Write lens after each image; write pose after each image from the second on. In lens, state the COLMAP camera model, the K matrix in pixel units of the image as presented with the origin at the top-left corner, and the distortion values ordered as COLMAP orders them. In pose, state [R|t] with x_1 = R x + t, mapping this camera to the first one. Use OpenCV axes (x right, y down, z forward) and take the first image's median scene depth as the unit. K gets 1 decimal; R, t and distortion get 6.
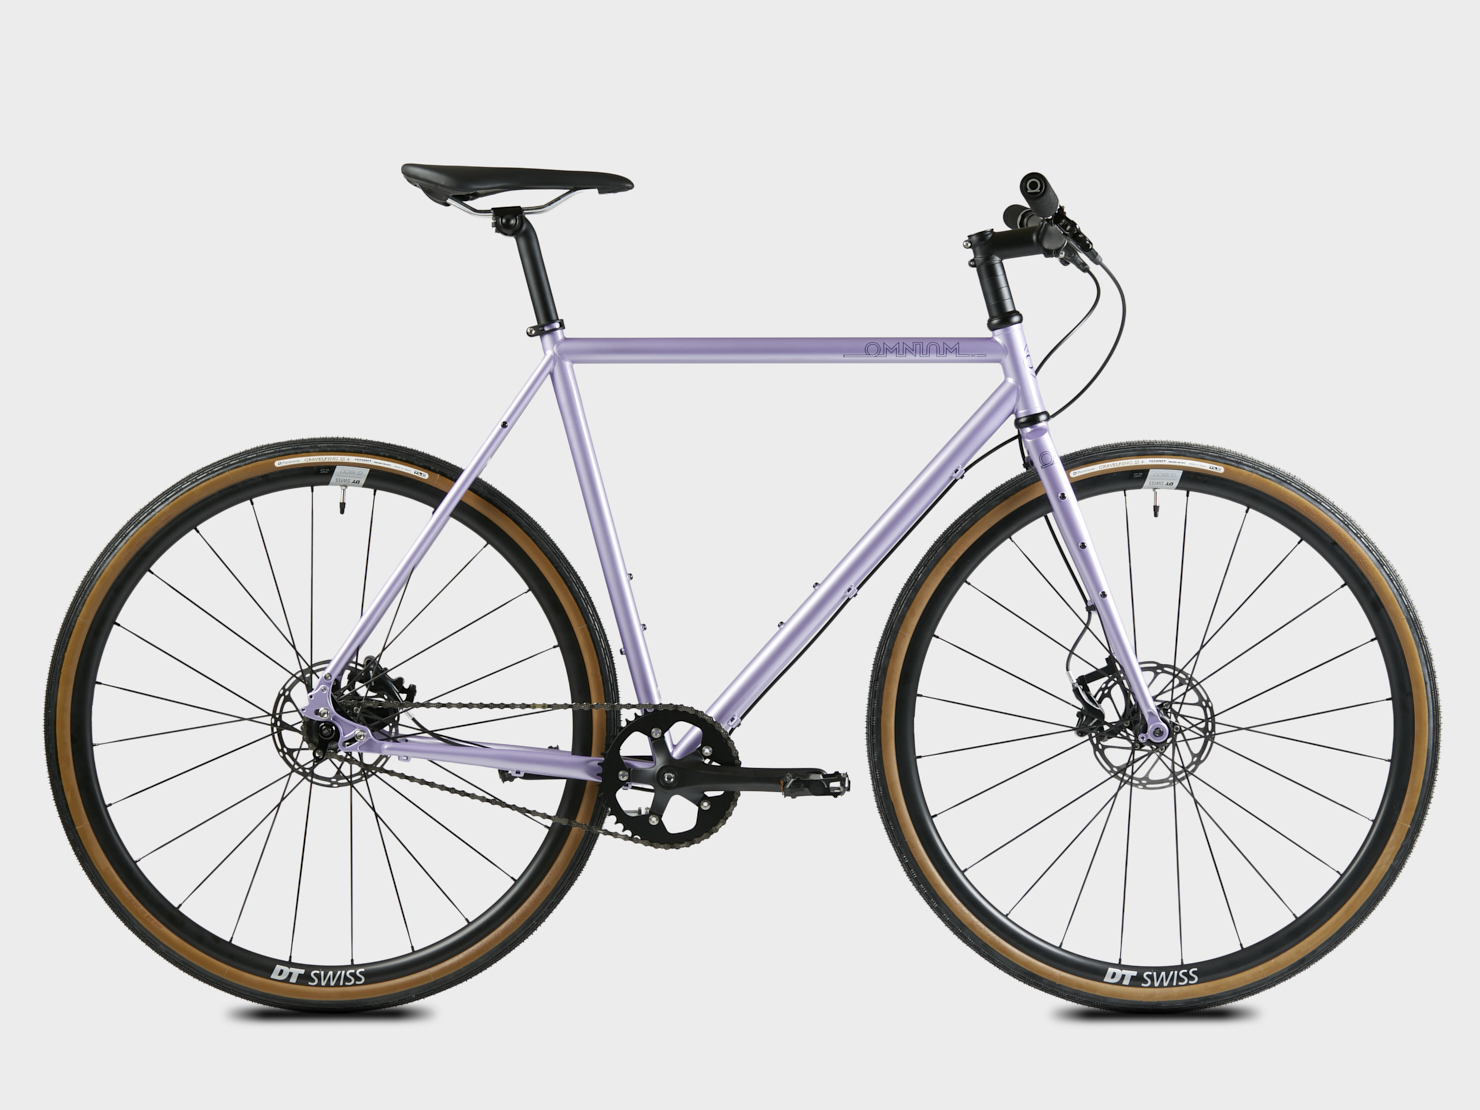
lens RADIAL K [[3504.1, 0, 655.8], [0, 3504.1, 503.3], [0, 0, 1]] dist [0.013524, 0.000000]
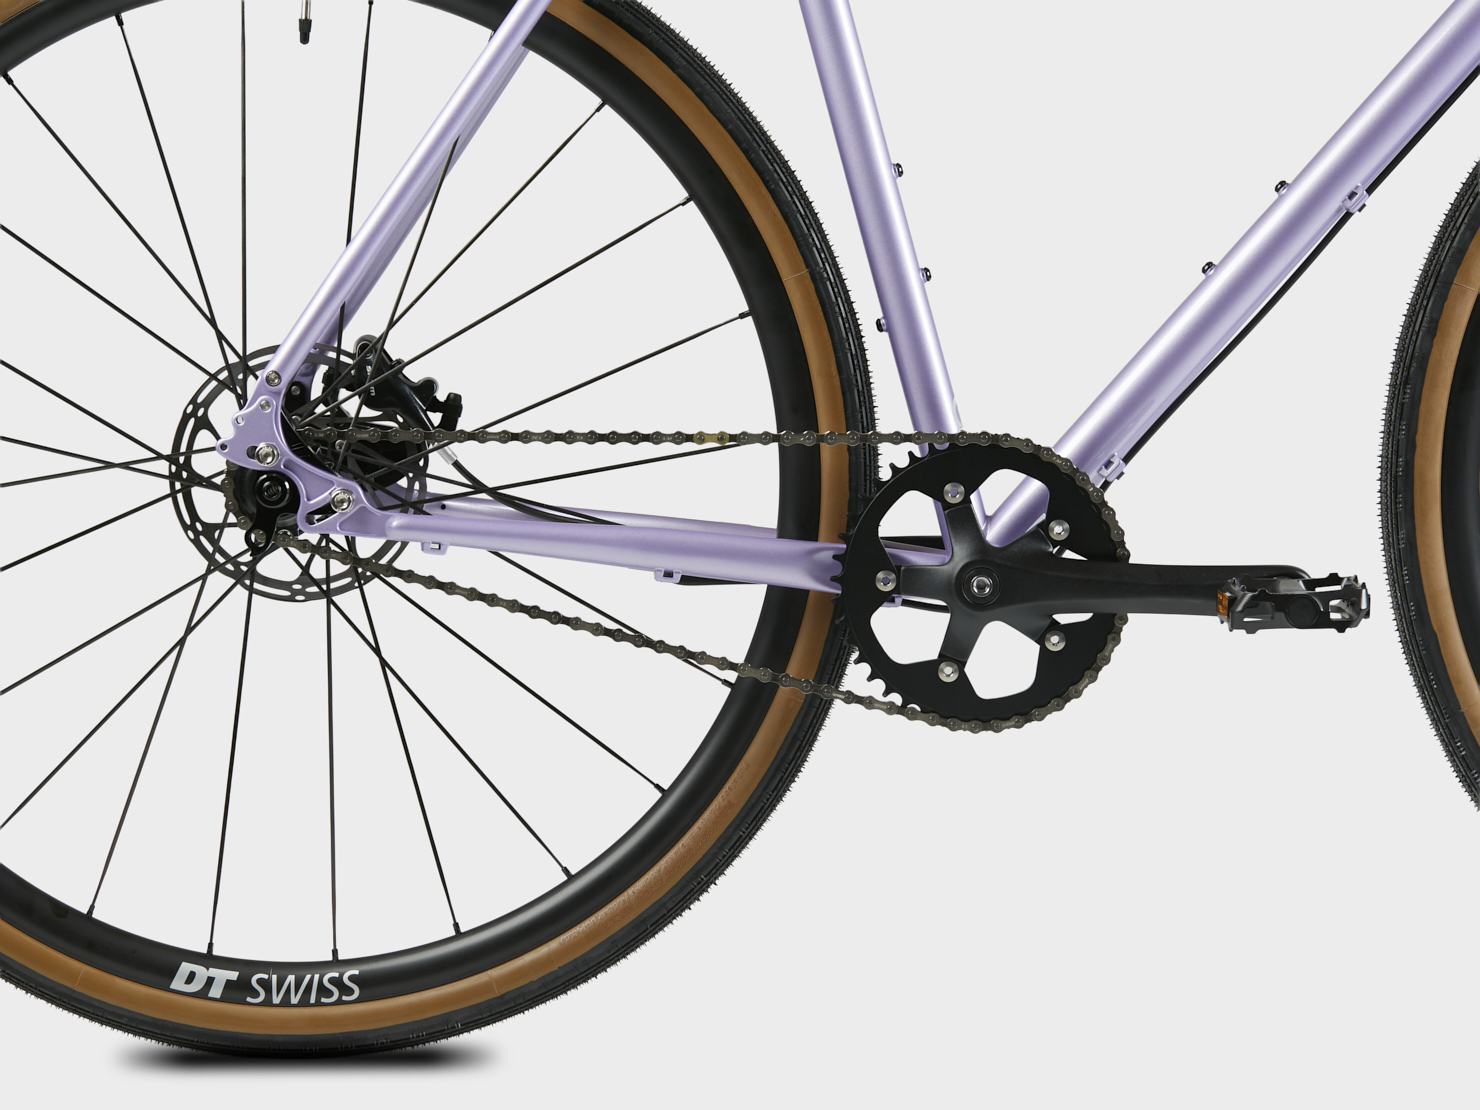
lens RADIAL K [[3504.1, 0, 742.0], [0, 3504.1, 558.9], [0, 0, 1]] dist [0.013524, 0.000000]
pose [[0.999410, -0.000739, -0.034352, -0.012290], [0.003985, 0.995516, 0.094514, 0.028698], [0.034128, -0.094596, 0.994931, 0.514980]]
